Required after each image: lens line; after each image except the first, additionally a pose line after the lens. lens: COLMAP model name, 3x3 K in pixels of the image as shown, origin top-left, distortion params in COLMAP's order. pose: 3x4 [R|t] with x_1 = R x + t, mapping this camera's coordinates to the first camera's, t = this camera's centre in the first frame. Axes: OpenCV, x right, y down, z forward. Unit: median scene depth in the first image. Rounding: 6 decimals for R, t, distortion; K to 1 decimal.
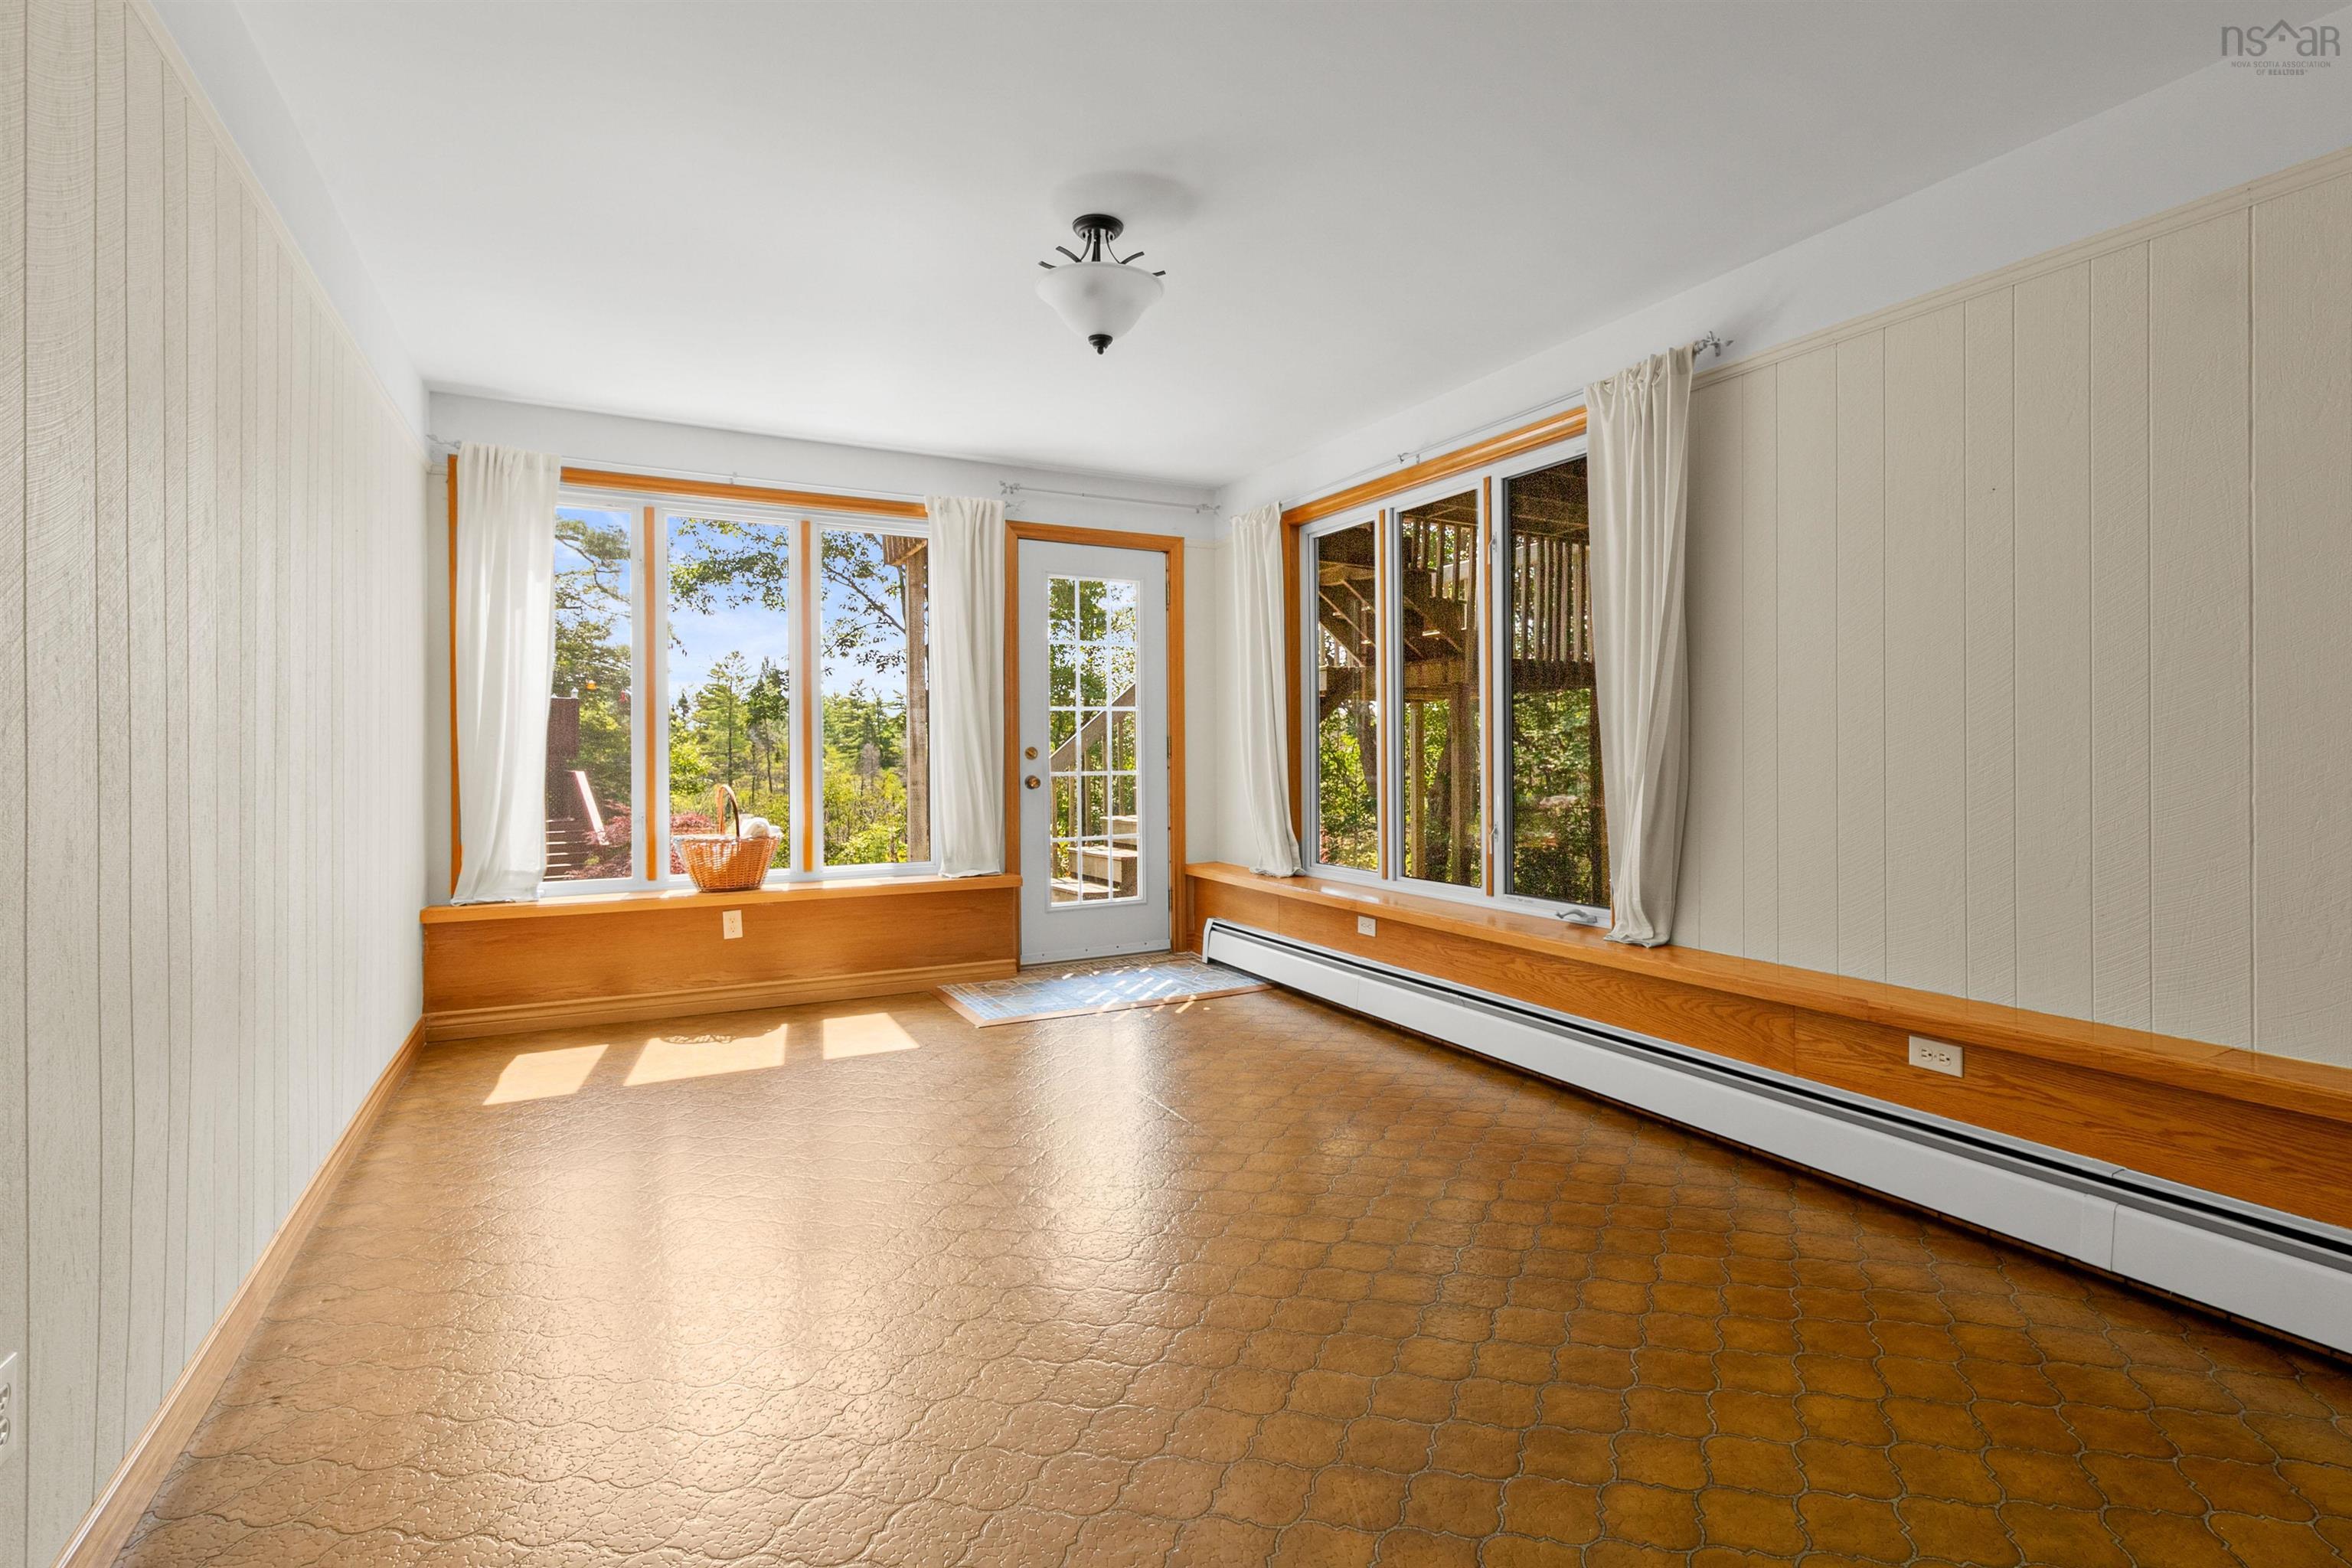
lens RADIAL K [[1082.4, 0, 1181.0], [0, 1082.4, 750.7], [0, 0, 1]] dist [0.000363, 0.000042]
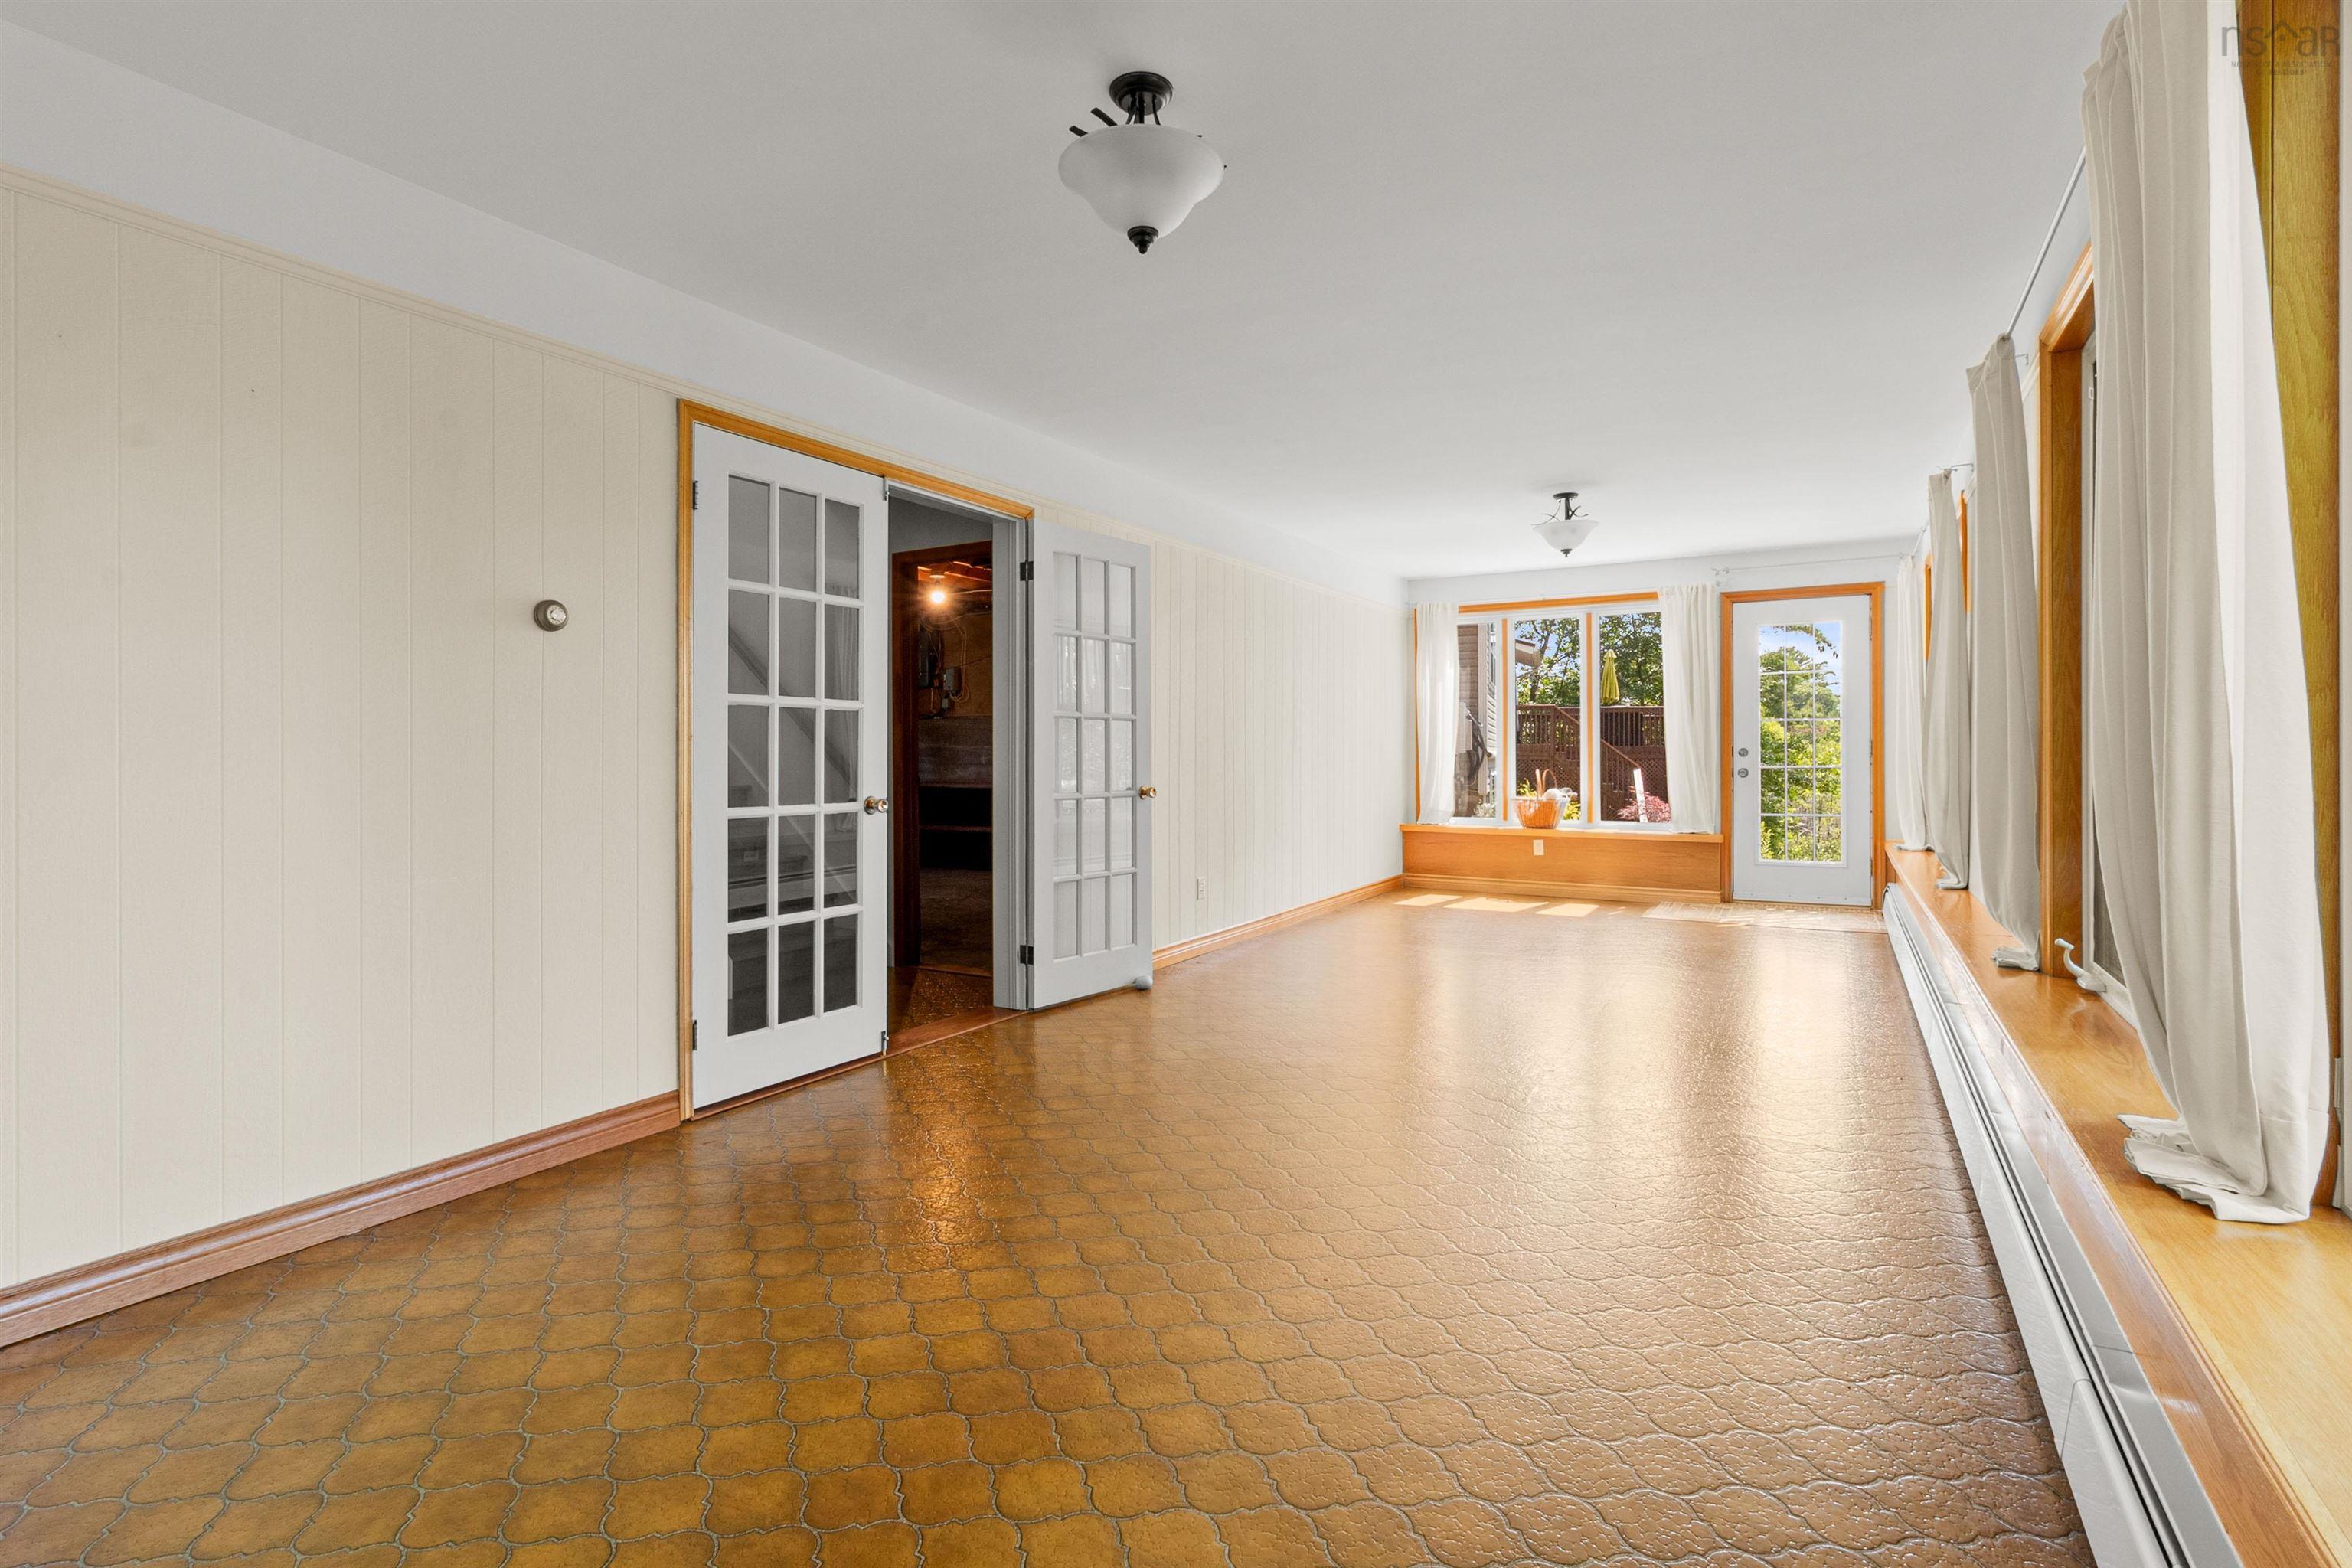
lens RADIAL K [[1082.4, 0, 1181.0], [0, 1082.4, 750.7], [0, 0, 1]] dist [0.000363, 0.000042]
pose [[0.517196, 0.001123, -0.855866, 0.763492], [-0.000583, 0.999999, 0.000960, -0.000627], [0.855867, 0.000003, 0.517196, -0.406432]]
